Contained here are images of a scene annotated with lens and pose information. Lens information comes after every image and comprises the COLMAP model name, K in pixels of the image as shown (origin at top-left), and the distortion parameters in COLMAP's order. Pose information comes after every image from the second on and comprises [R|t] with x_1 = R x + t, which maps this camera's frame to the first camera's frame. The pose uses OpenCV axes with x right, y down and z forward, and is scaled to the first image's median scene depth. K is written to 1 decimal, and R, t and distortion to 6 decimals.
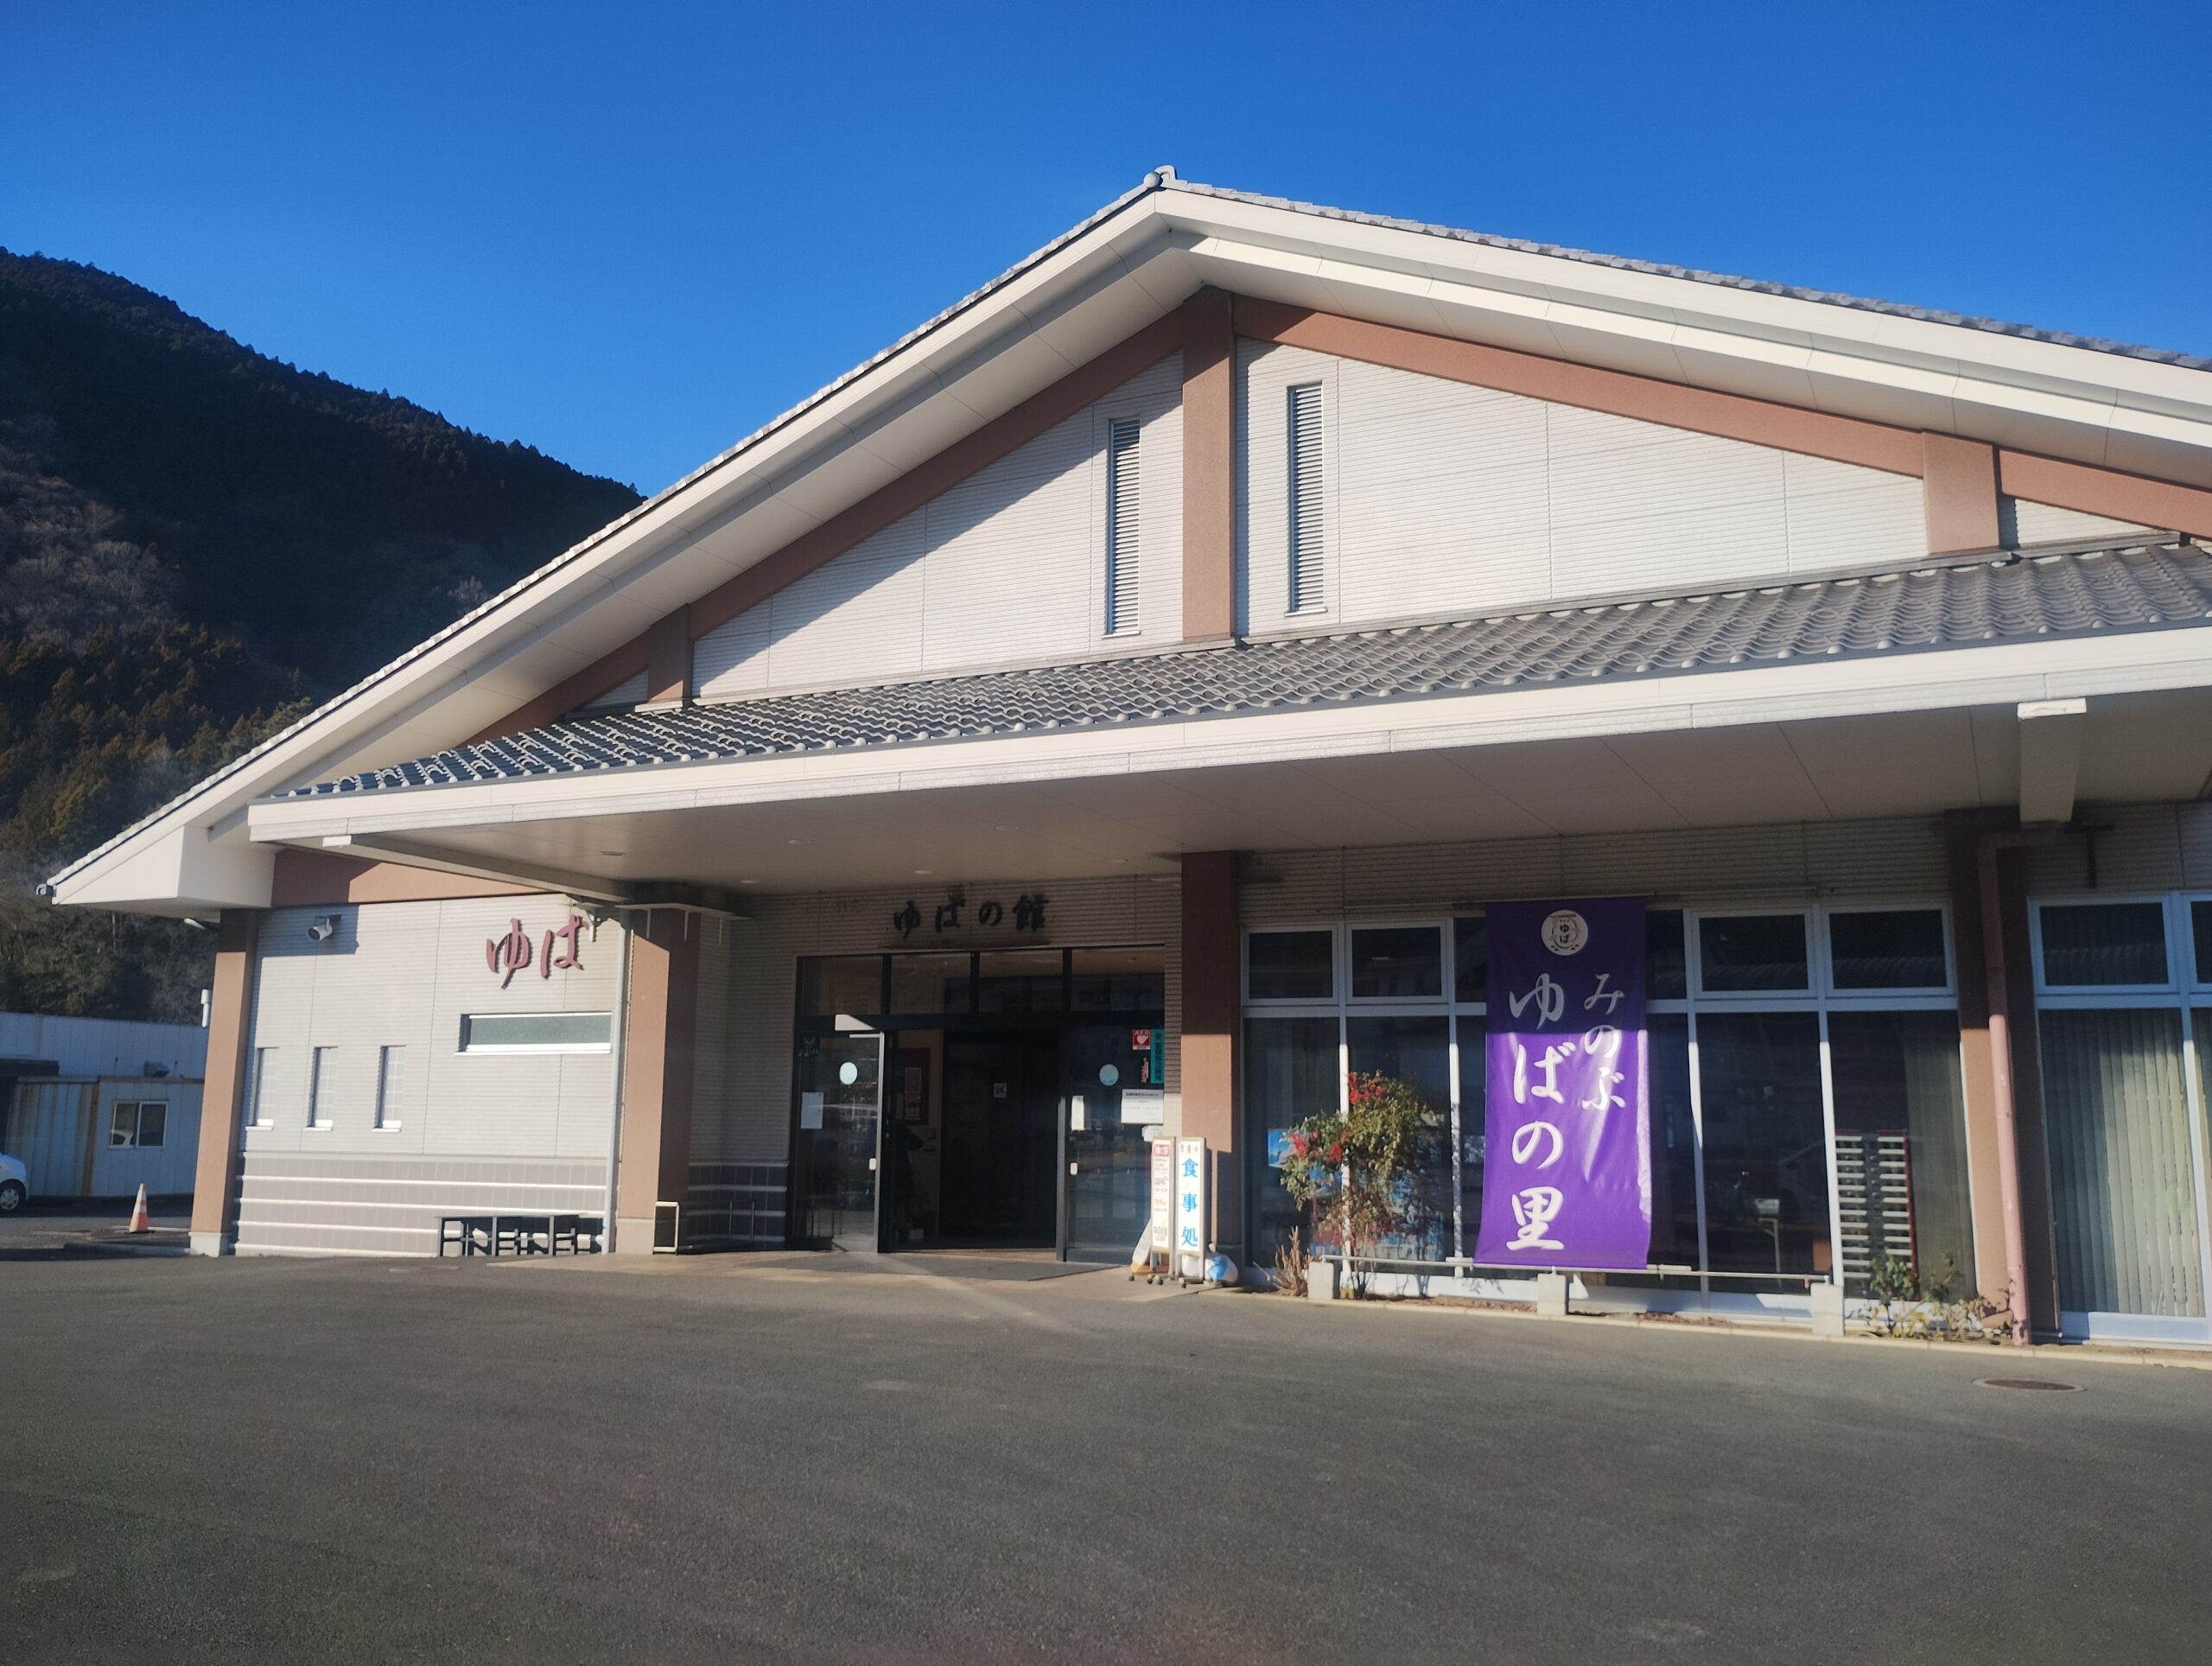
lens RADIAL K [[1814.4, 0, 1101.9], [0, 1814.4, 829.1], [0, 0, 1]] dist [0.049232, 0.000857]
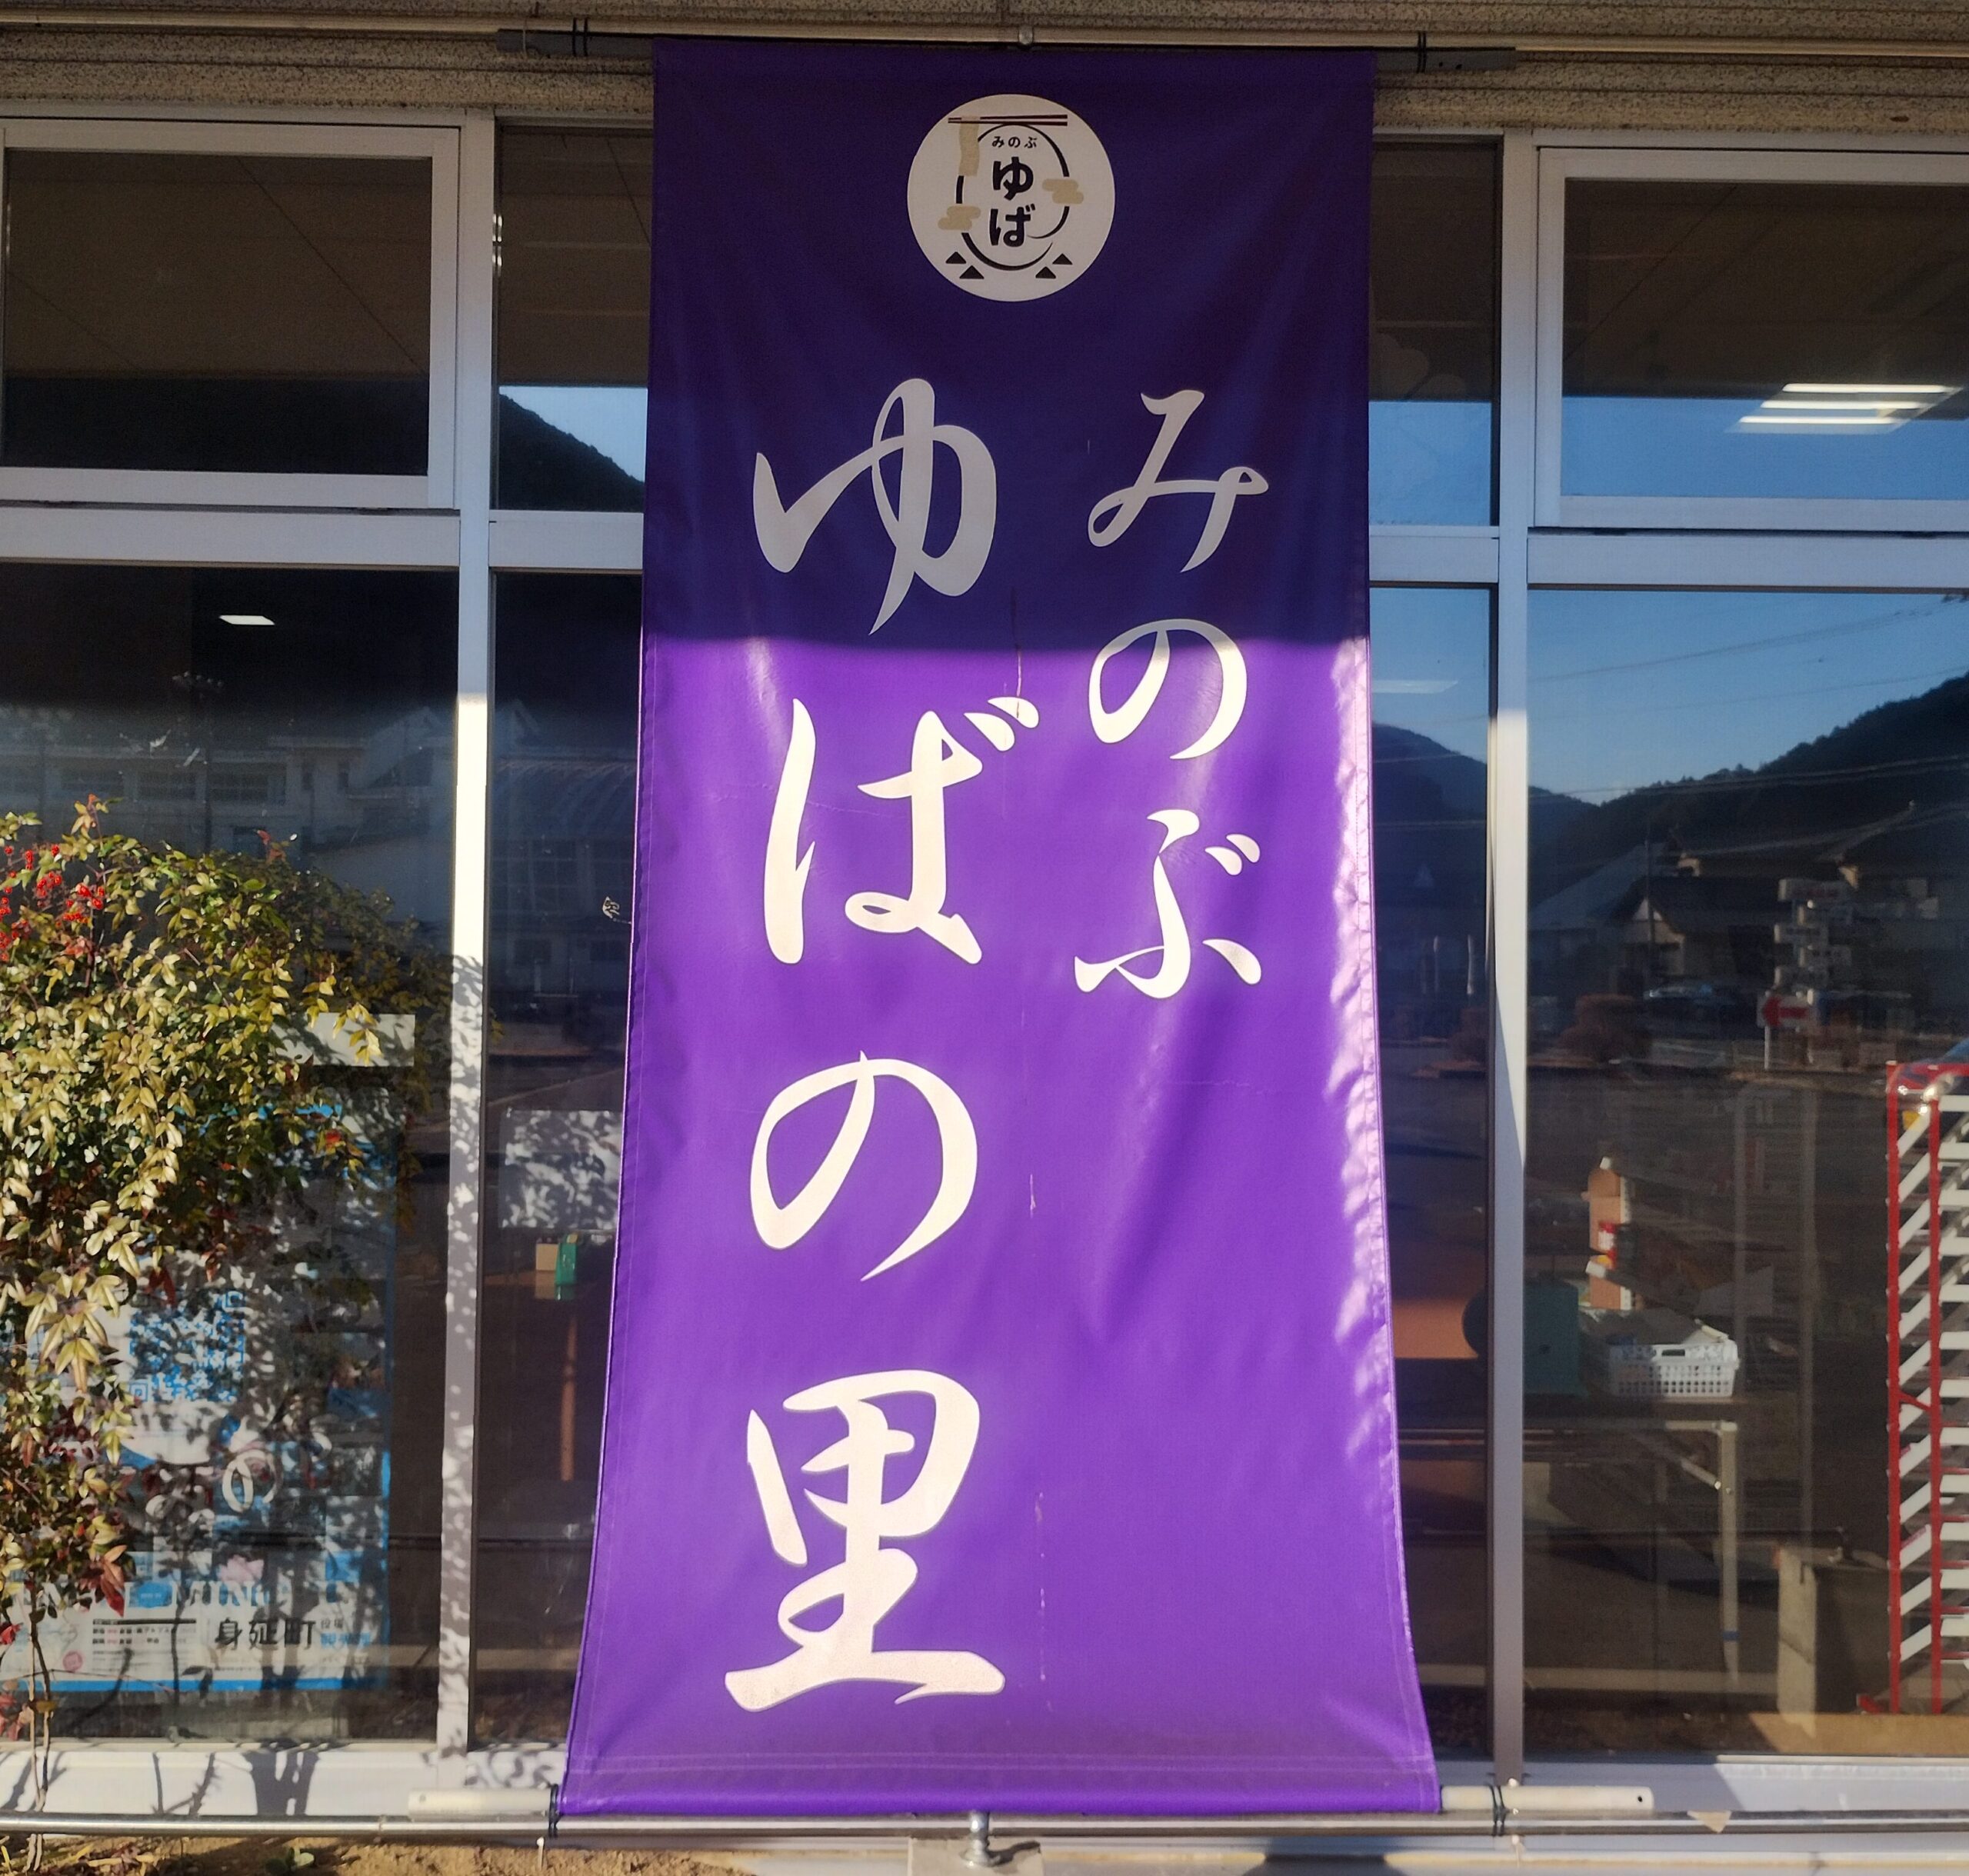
lens RADIAL K [[2124.4, 0, 983.7], [0, 2124.4, 930.4], [0, 0, 1]] dist [0.041622, 0.000000]
pose [[0.898043, 0.010269, 0.439789, 0.140343], [-0.072236, 0.989599, 0.124398, 0.112951], [-0.433937, -0.143484, 0.889444, 0.765046]]
